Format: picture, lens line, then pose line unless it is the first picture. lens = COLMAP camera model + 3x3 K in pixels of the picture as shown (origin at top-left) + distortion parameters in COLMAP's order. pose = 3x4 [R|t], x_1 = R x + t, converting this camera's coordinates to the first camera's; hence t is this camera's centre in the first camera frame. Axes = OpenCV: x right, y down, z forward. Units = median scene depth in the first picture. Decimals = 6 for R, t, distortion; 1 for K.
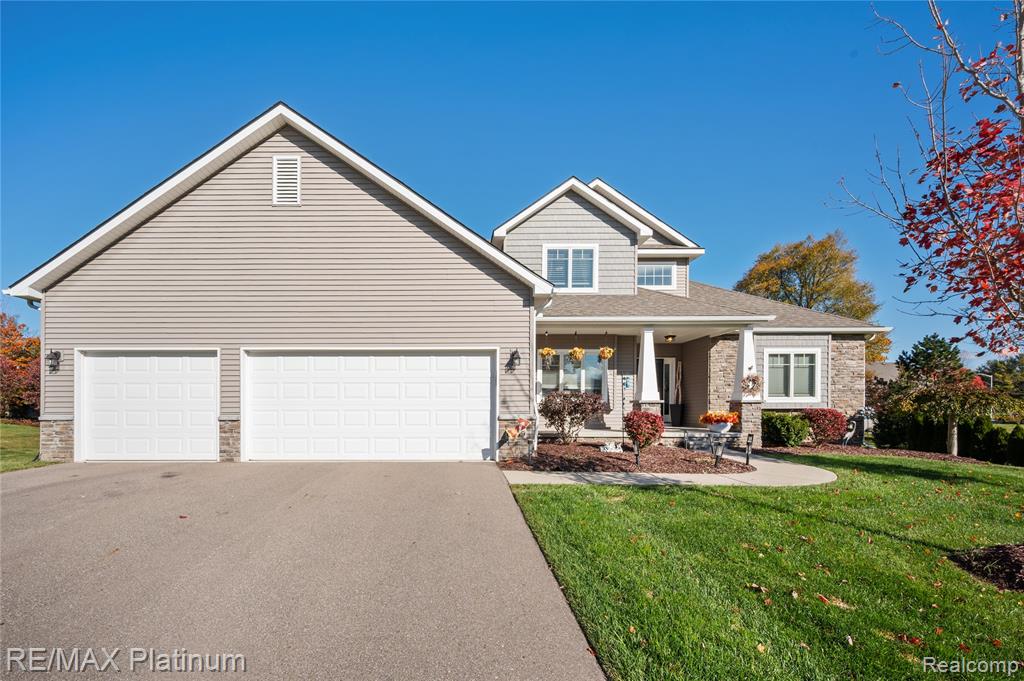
lens RADIAL K [[425.2, 0, 476.7], [0, 425.2, 346.4], [0, 0, 1]] dist [-0.003748, 0.000298]
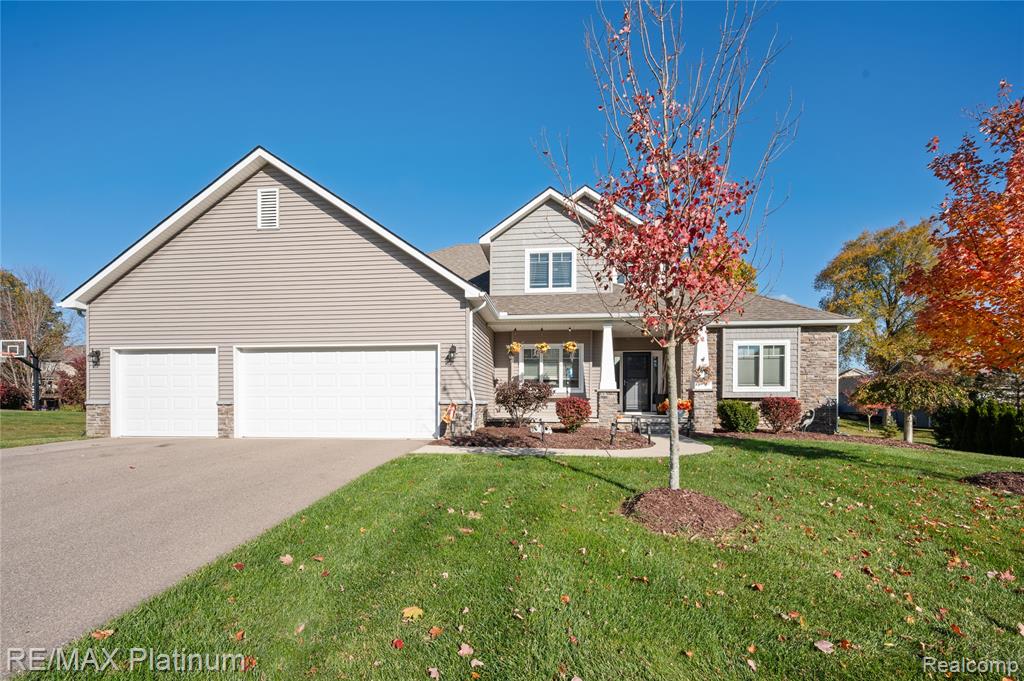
lens RADIAL K [[416.0, 0, 514.5], [0, 416.0, 341.7], [0, 0, 1]] dist [-0.003130, -0.000233]
pose [[0.996359, -0.012015, -0.084410, 0.281857], [0.011990, 0.999928, -0.000802, 0.001267], [0.084414, -0.000213, 0.996431, -0.106002]]
